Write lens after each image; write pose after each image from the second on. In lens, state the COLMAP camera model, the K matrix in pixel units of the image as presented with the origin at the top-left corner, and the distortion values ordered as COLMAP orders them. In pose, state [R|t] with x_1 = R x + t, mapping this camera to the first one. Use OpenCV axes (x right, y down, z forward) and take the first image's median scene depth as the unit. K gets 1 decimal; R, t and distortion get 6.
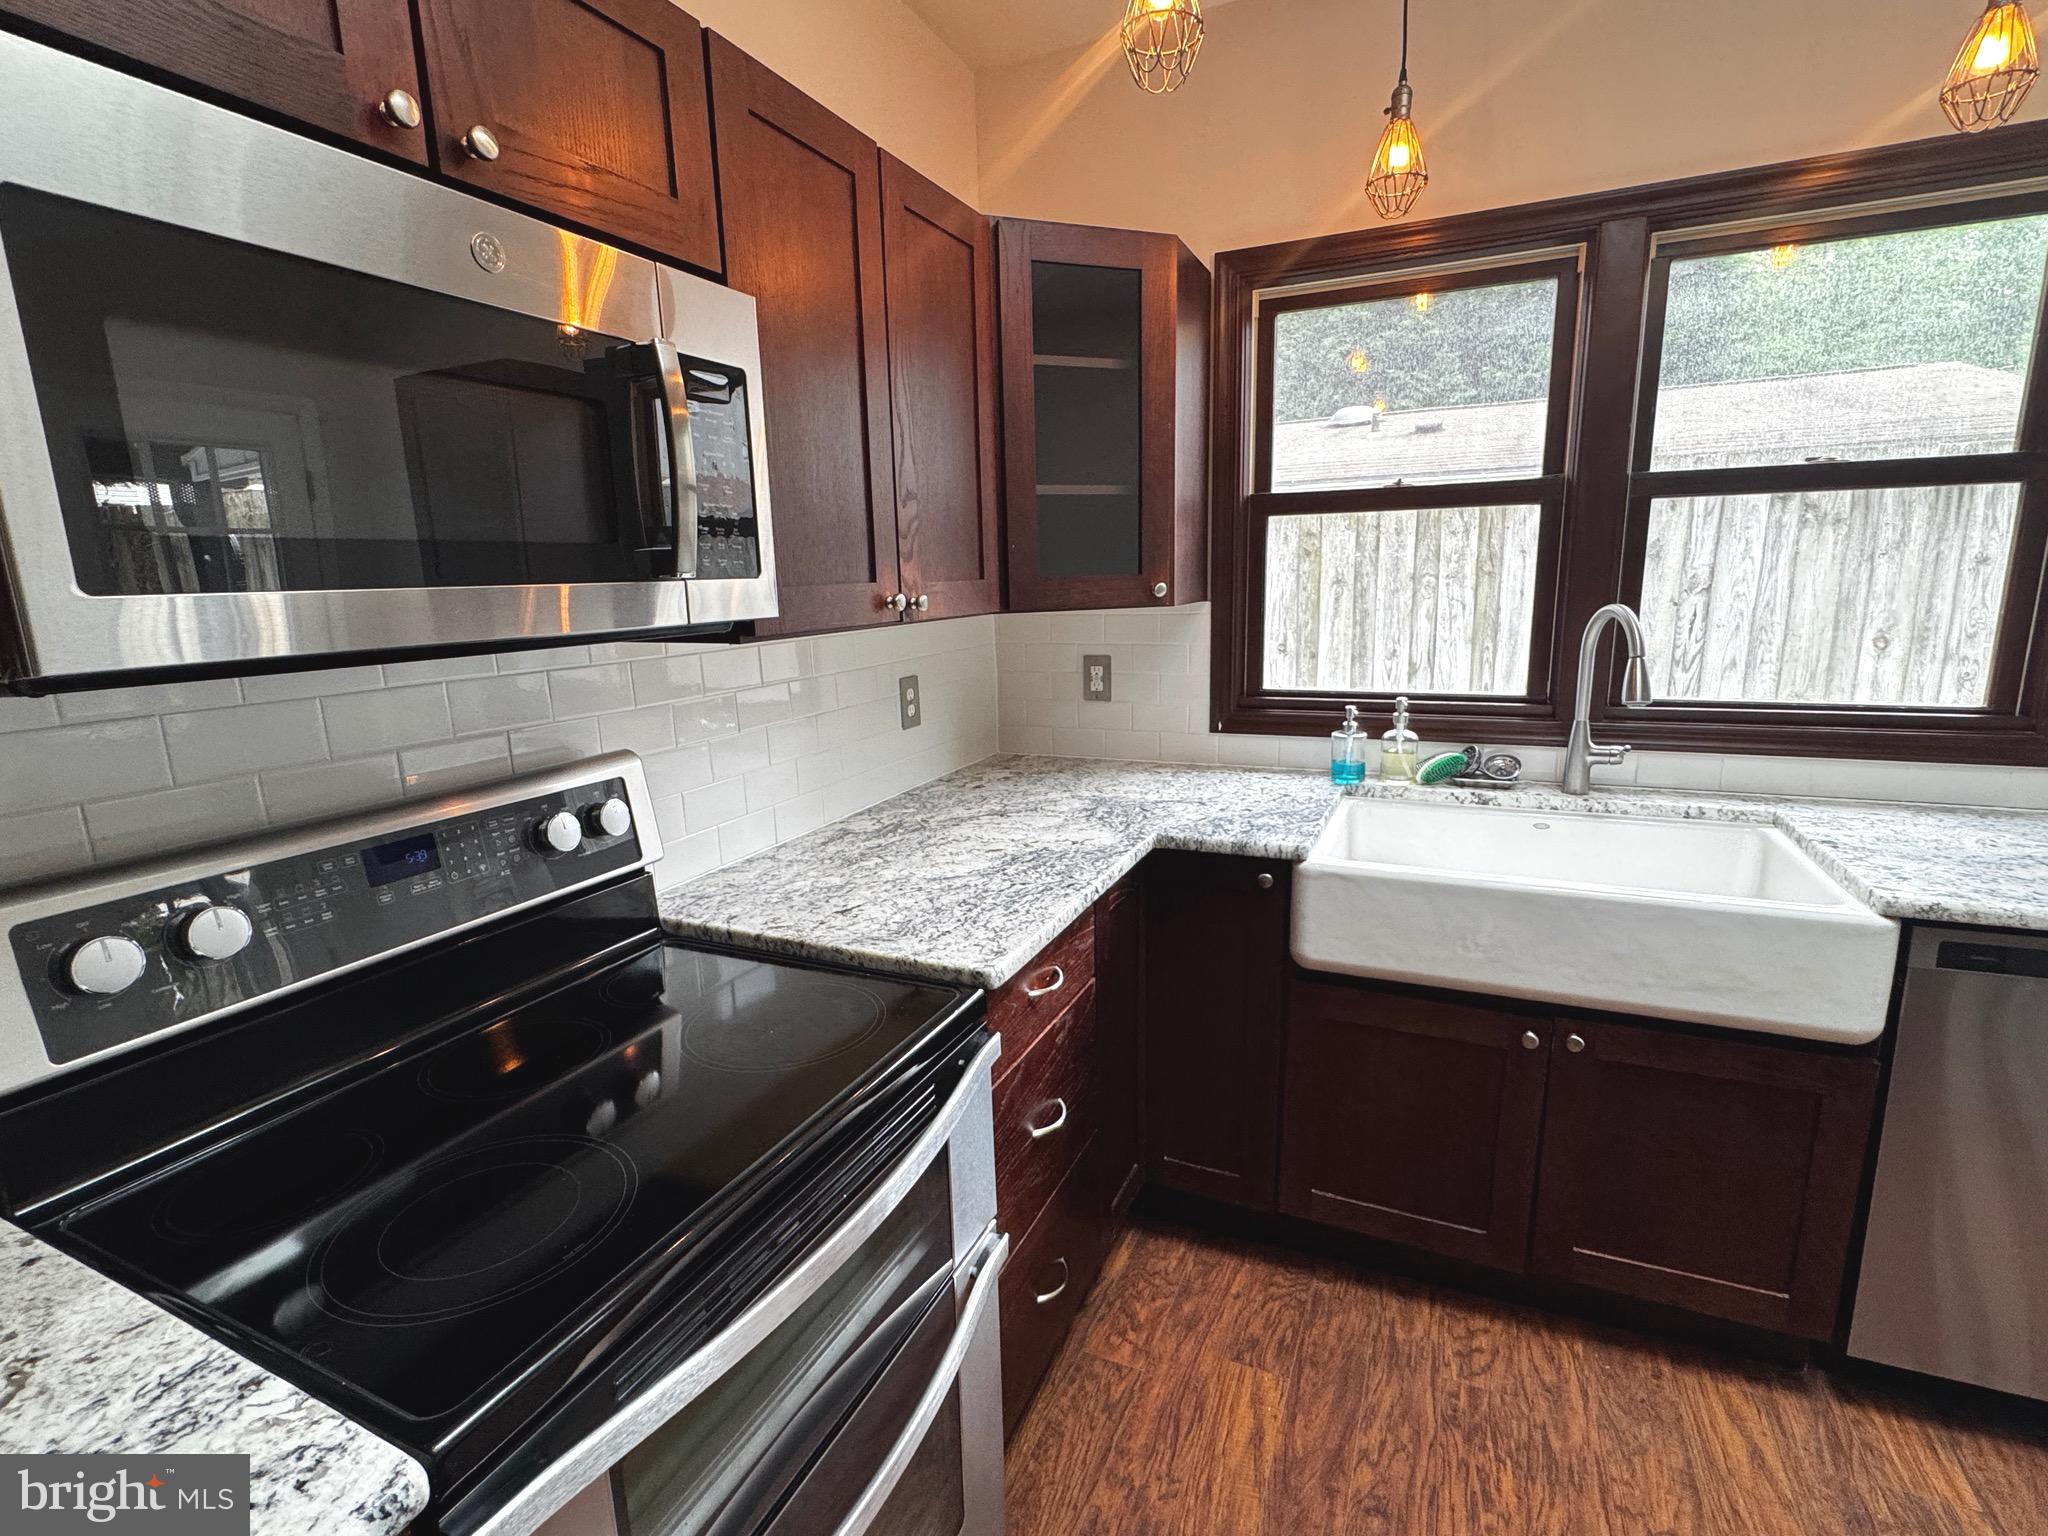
lens RADIAL K [[961.3, 0, 1022.8], [0, 961.3, 768.8], [0, 0, 1]] dist [-0.003739, 0.000480]
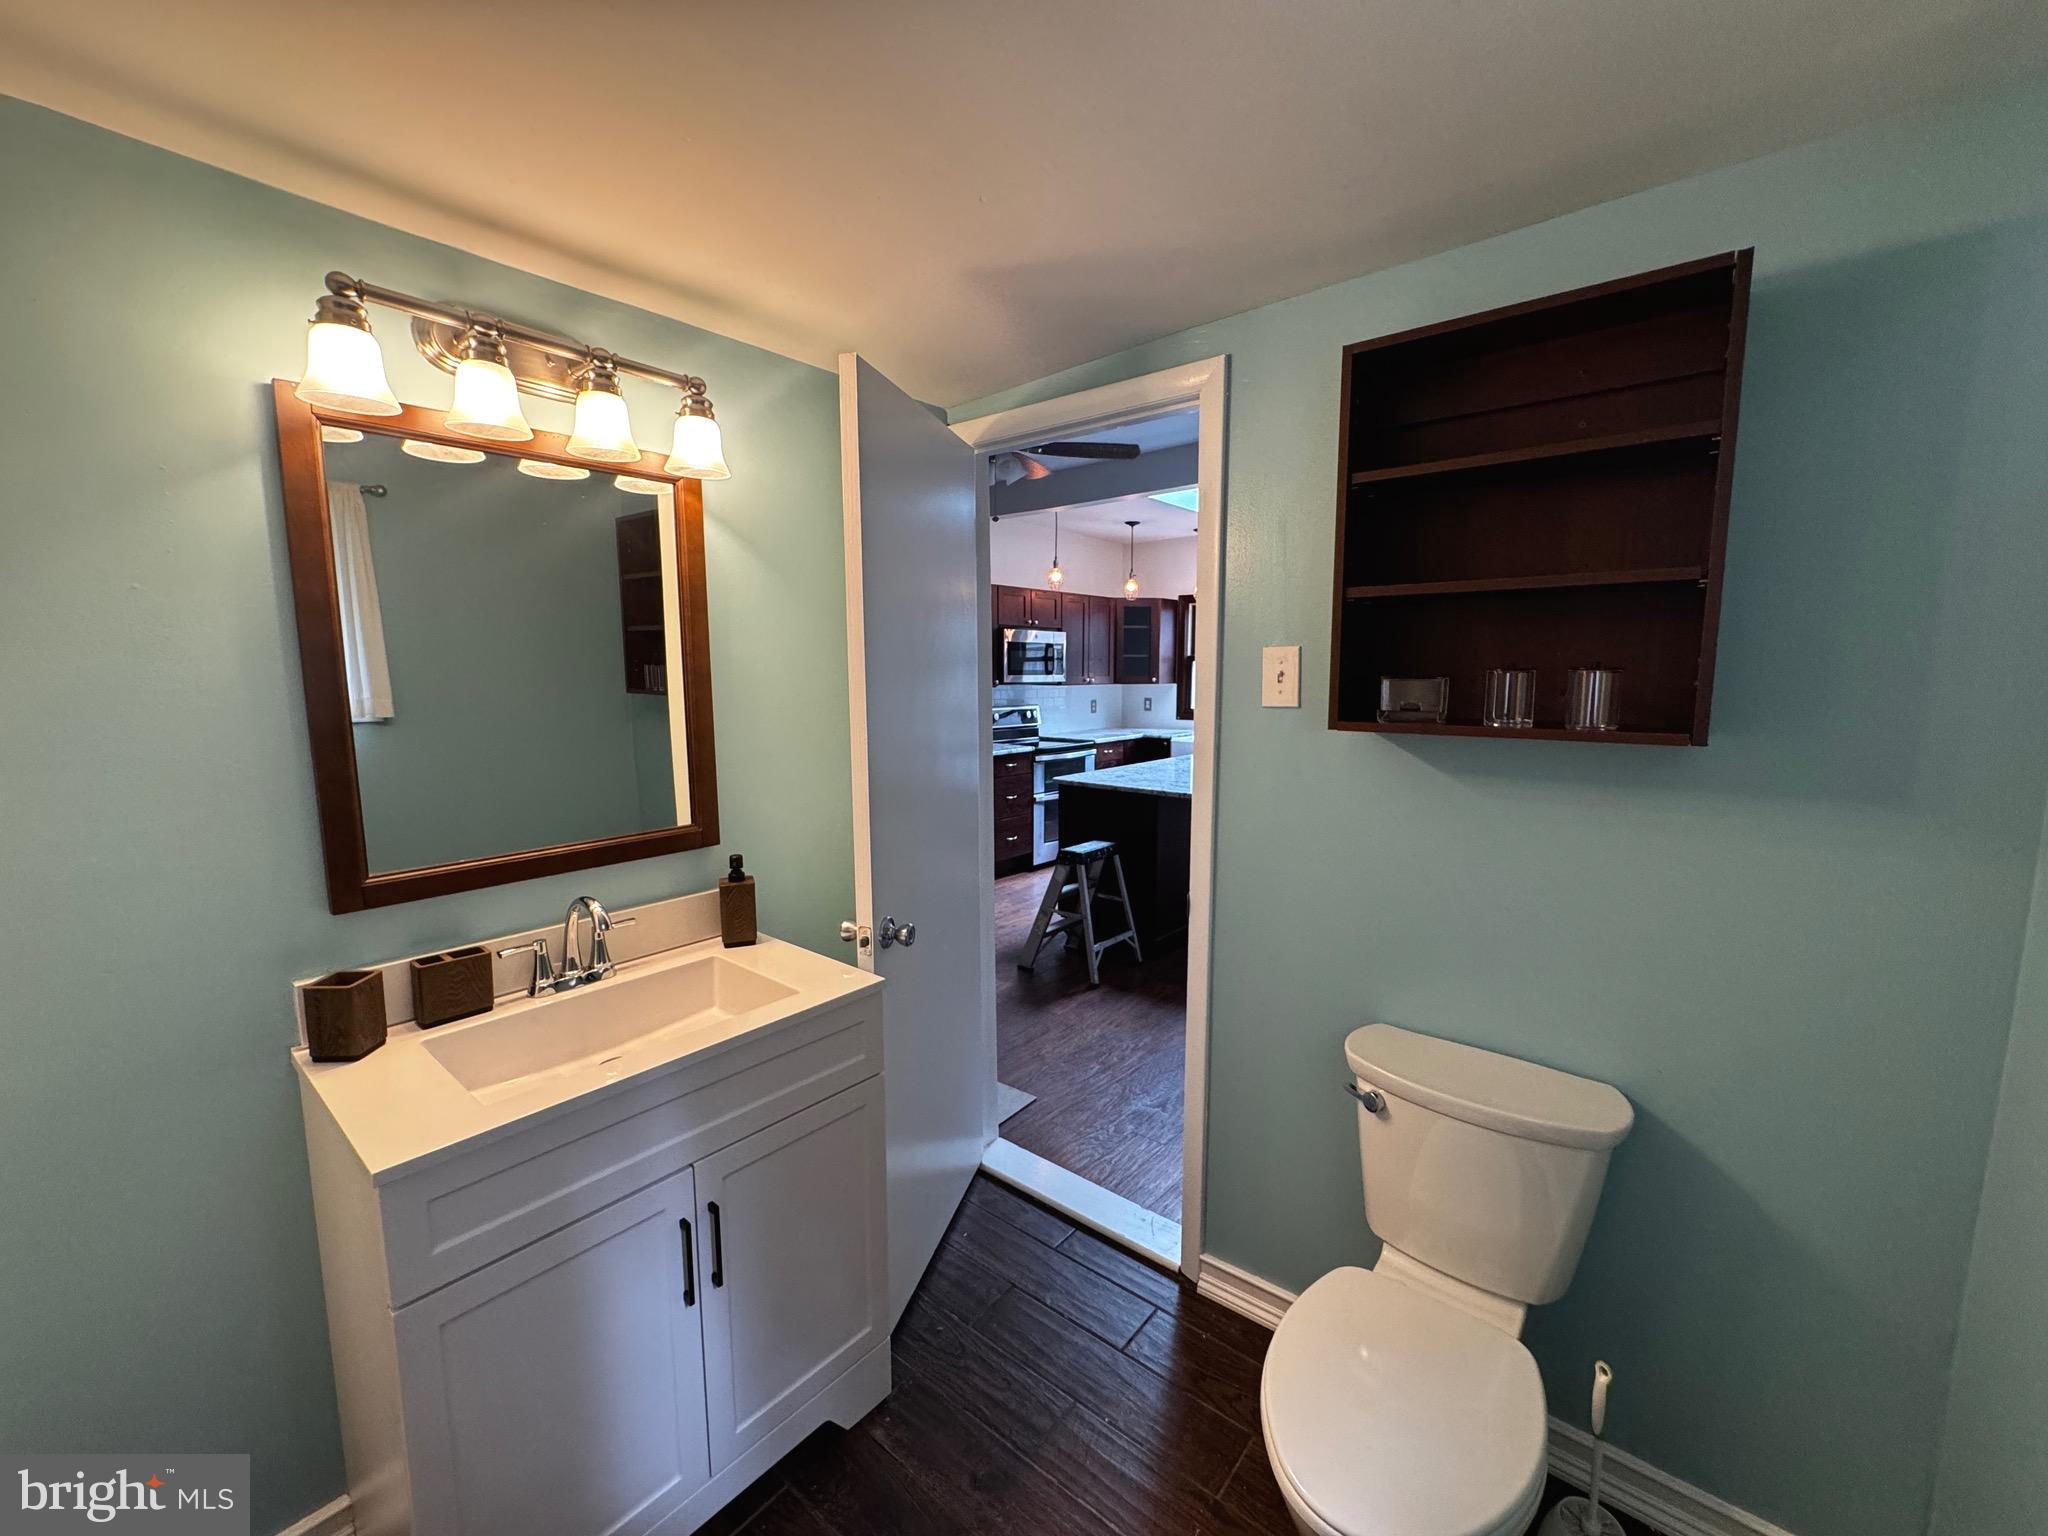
lens RADIAL K [[819.3, 0, 1027.8], [0, 819.3, 769.2], [0, 0, 1]] dist [-0.001237, -0.000037]
pose [[0.964236, 0.059136, -0.258362, 0.535903], [-0.078911, 0.994638, -0.066841, 0.458221], [0.253024, 0.084838, 0.963733, -2.418293]]
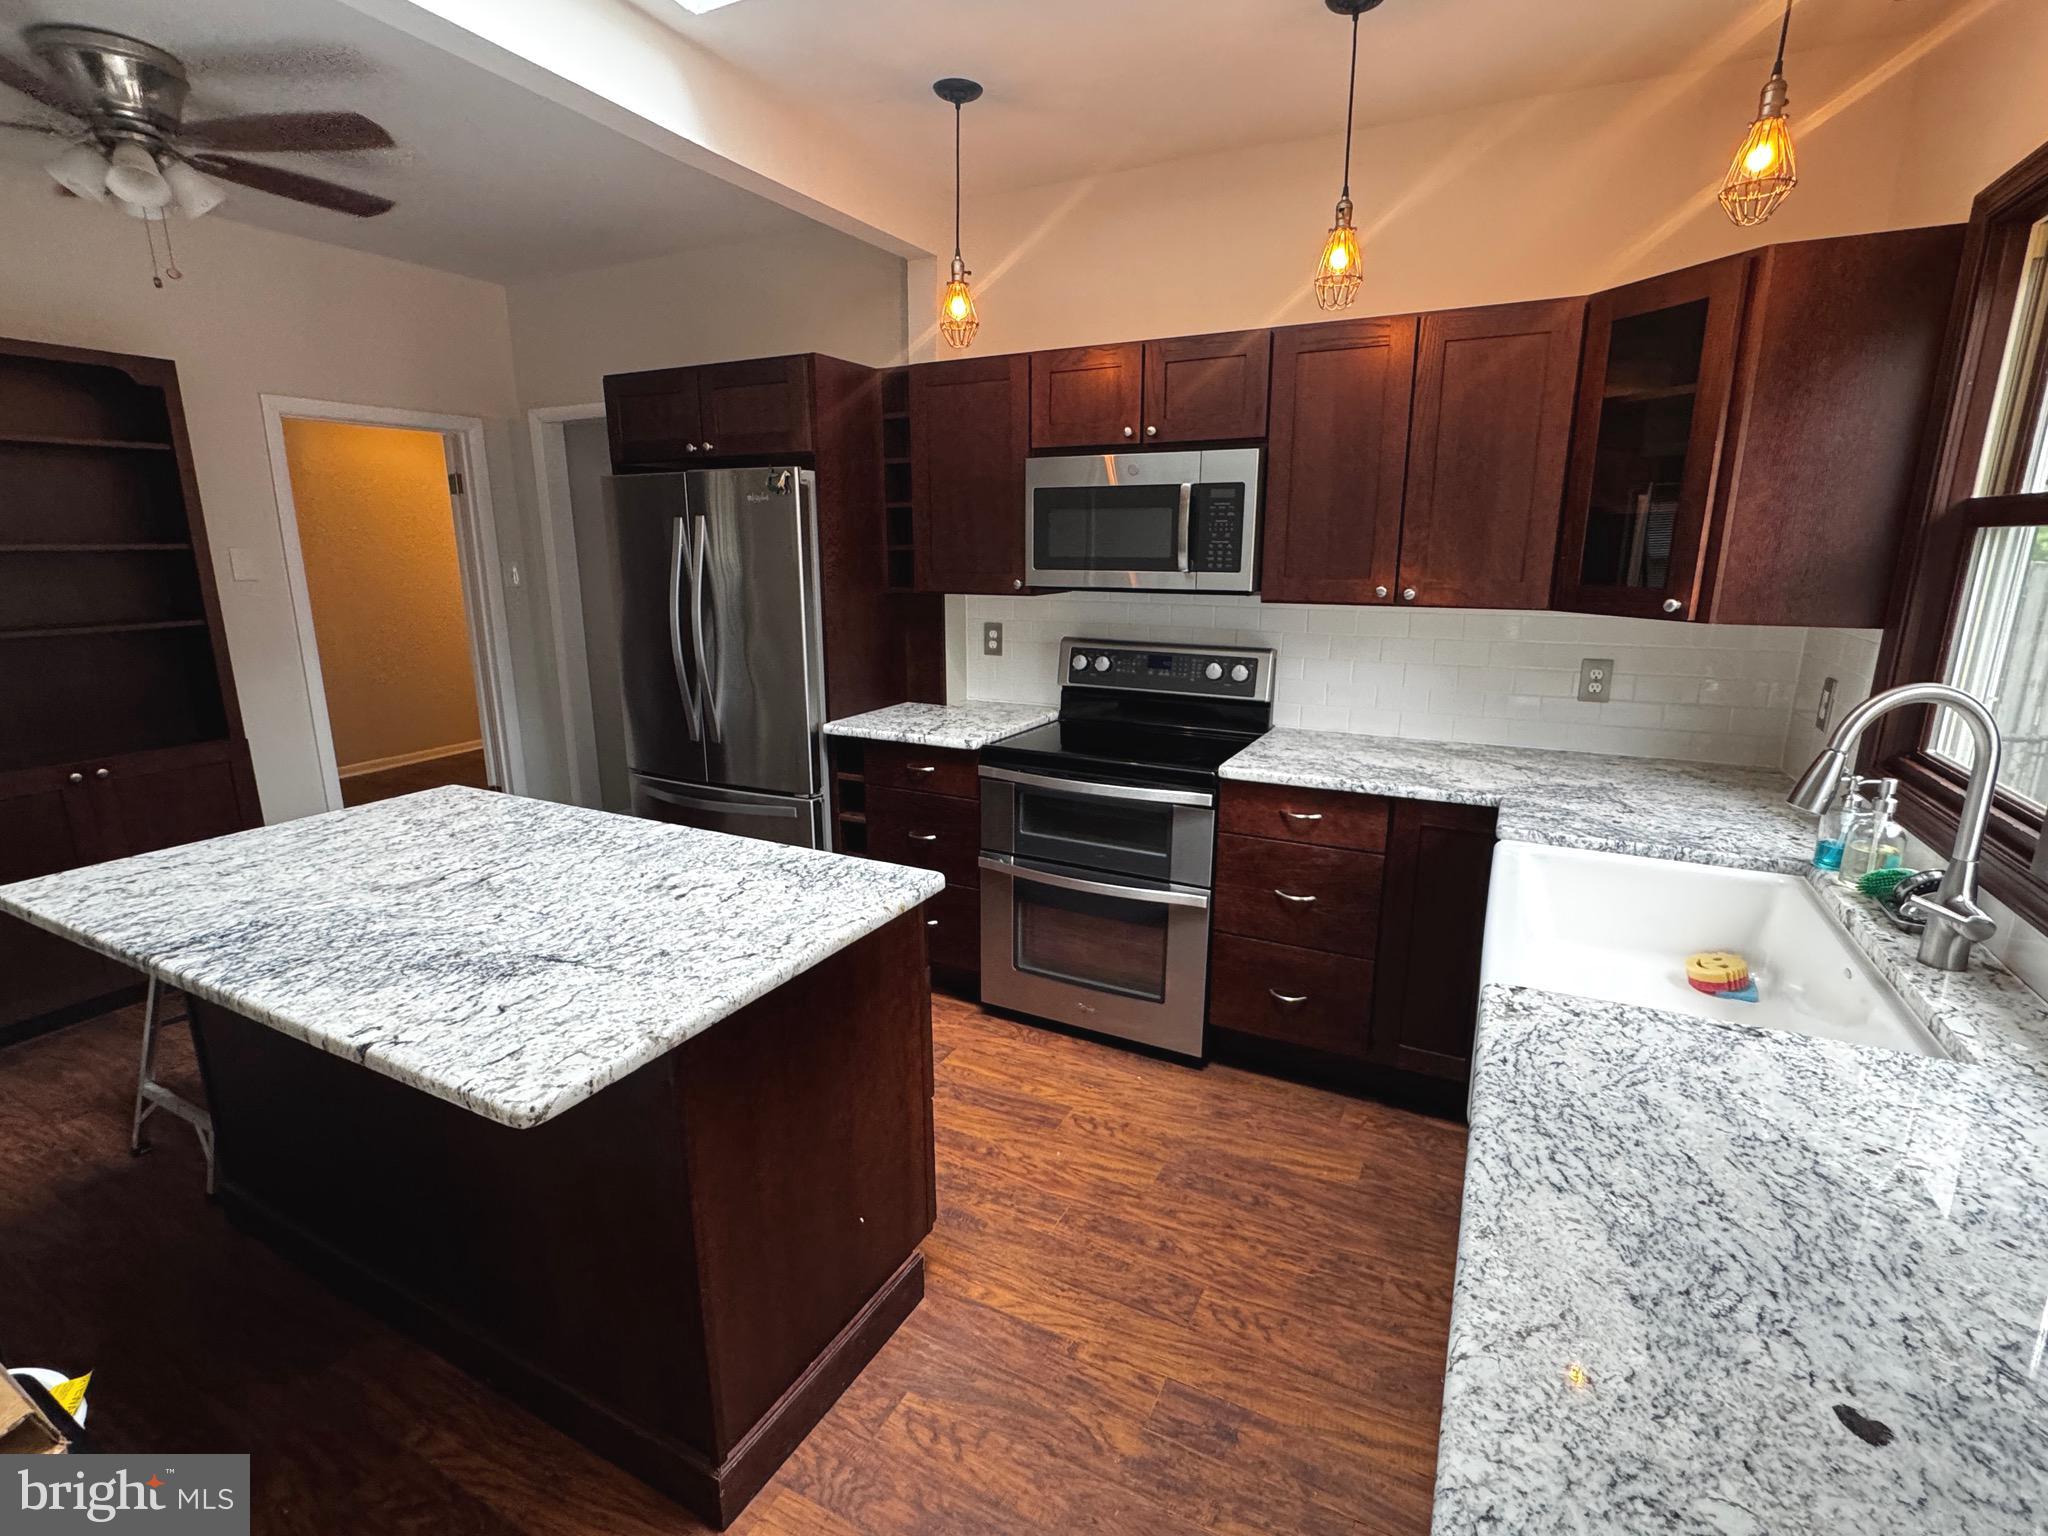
lens RADIAL K [[961.3, 0, 1022.8], [0, 961.3, 768.8], [0, 0, 1]] dist [-0.003739, 0.000480]
pose [[-0.048119, 0.258100, -0.964919, 1.182872], [-0.199746, 0.944038, 0.262476, -0.146945], [0.978666, 0.205368, 0.006128, 0.334495]]
